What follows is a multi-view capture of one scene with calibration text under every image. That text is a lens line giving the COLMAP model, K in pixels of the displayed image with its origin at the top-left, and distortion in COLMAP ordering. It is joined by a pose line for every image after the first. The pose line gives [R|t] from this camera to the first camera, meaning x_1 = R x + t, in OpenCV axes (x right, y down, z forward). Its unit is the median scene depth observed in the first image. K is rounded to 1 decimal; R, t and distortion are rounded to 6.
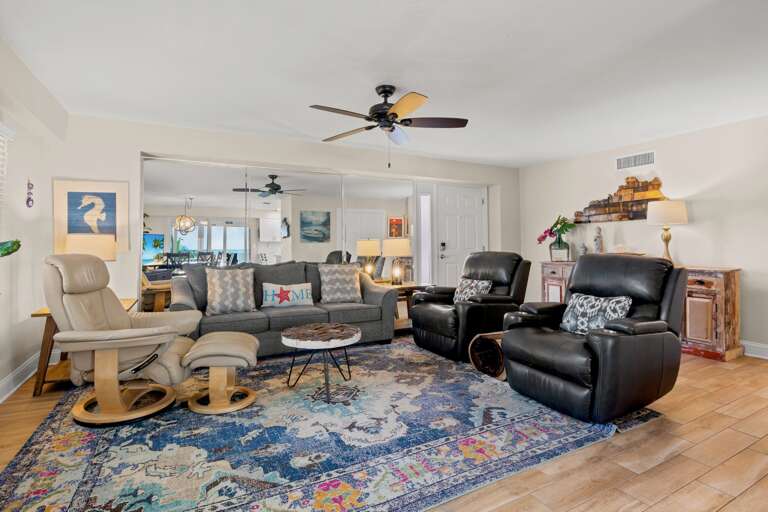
lens RADIAL K [[382.3, 0, 379.2], [0, 382.3, 247.9], [0, 0, 1]] dist [-0.019569, -0.000225]
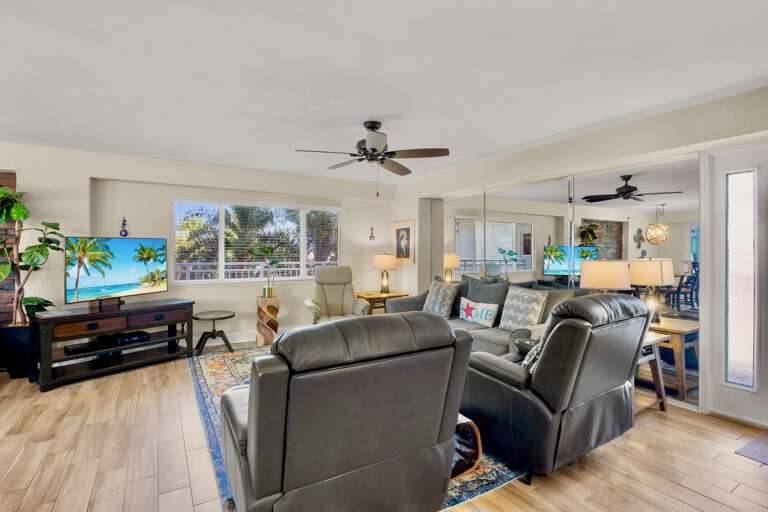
lens RADIAL K [[382.3, 0, 384.1], [0, 382.3, 249.7], [0, 0, 1]] dist [-0.019569, -0.000225]
pose [[0.037586, 0.001005, -0.999293, 0.803121], [-0.014034, 0.999901, 0.000478, -0.043376], [0.999195, 0.014006, 0.037596, 0.728866]]
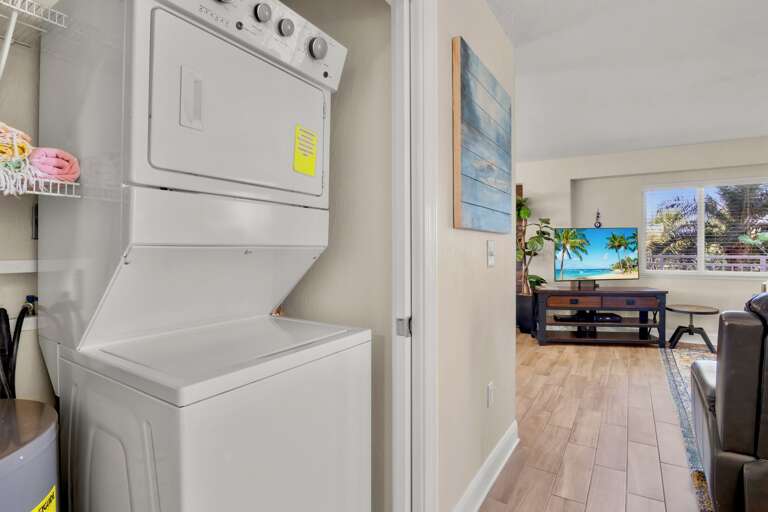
lens RADIAL K [[382.3, 0, 387.6], [0, 382.3, 251.0], [0, 0, 1]] dist [-0.019569, -0.000225]
pose [[-0.875408, 0.012259, -0.483230, 0.872103], [0.005513, 0.999867, 0.015378, -0.017806], [0.483354, 0.010798, -0.875359, 0.767544]]
